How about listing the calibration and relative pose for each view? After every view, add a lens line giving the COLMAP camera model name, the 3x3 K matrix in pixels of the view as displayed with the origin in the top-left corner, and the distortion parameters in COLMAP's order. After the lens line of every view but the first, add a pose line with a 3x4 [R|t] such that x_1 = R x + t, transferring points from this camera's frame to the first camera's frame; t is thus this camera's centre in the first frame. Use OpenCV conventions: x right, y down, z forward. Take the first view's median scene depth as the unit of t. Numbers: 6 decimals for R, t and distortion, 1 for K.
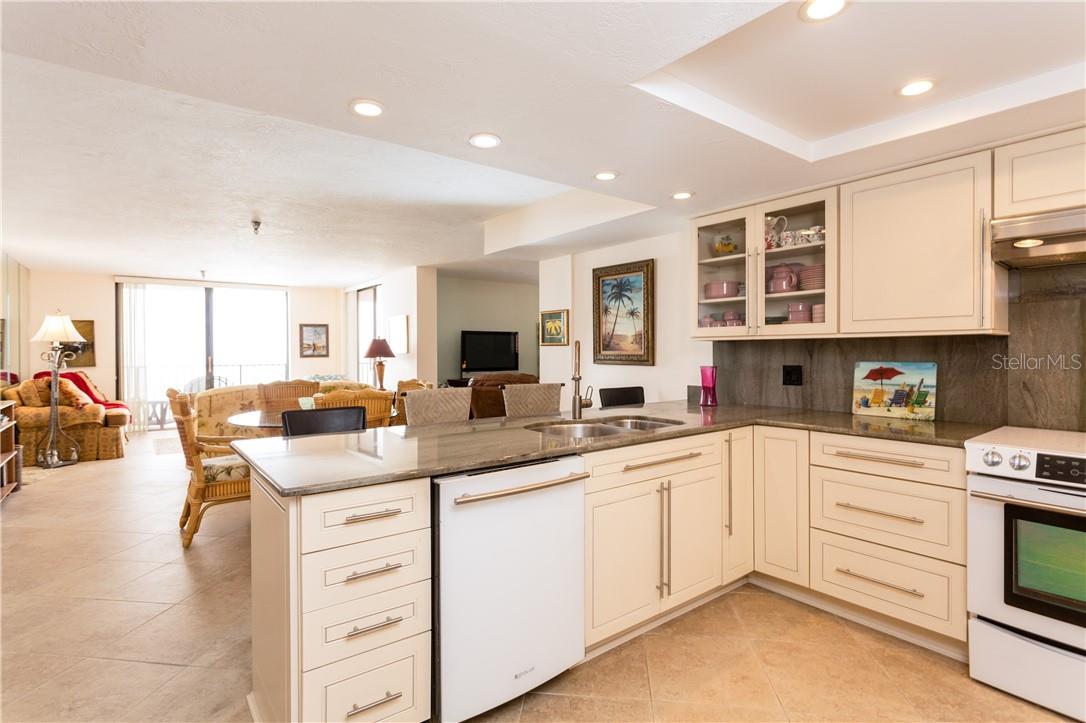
lens RADIAL K [[542.9, 0, 549.9], [0, 542.9, 353.4], [0, 0, 1]] dist [-0.007327, 0.001507]
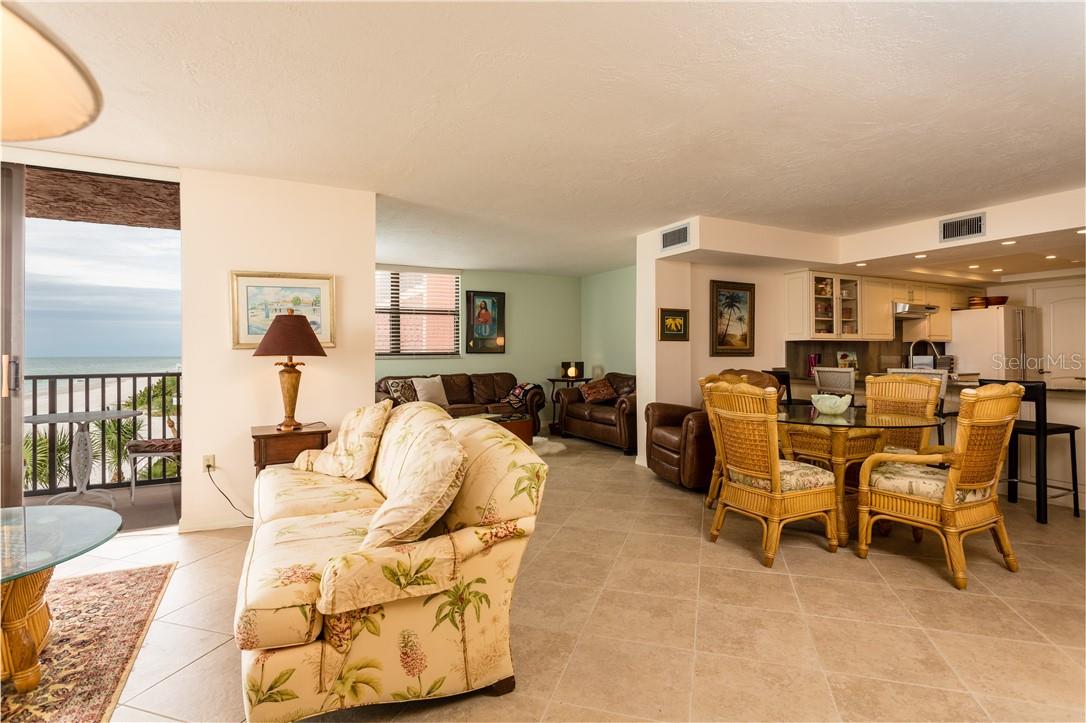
lens RADIAL K [[542.9, 0, 537.8], [0, 542.9, 357.0], [0, 0, 1]] dist [-0.007327, 0.001507]
pose [[0.181832, -0.004042, 0.983321, -1.770523], [0.007392, 0.999969, 0.002743, 0.020809], [-0.983302, 0.006770, 0.181856, 1.695770]]
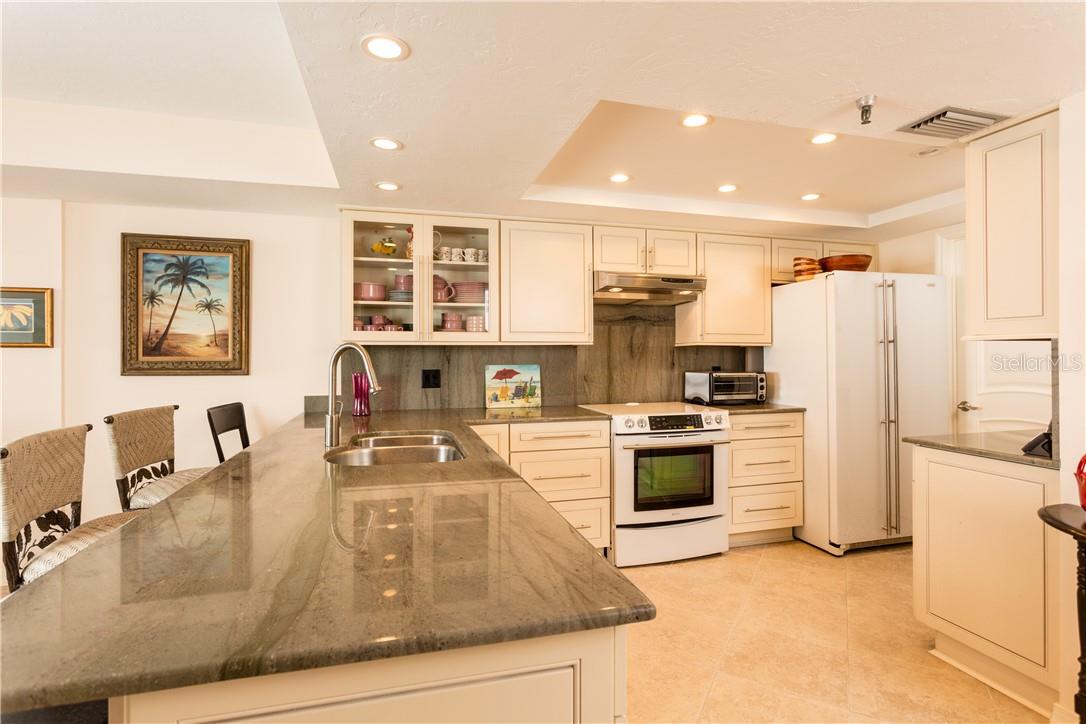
lens RADIAL K [[542.9, 0, 508.5], [0, 542.9, 359.6], [0, 0, 1]] dist [-0.007327, 0.001507]
pose [[0.389949, -0.004092, 0.920827, -0.504369], [0.004796, 0.999986, 0.002413, 0.000188], [-0.920824, 0.003475, 0.389963, 0.442297]]
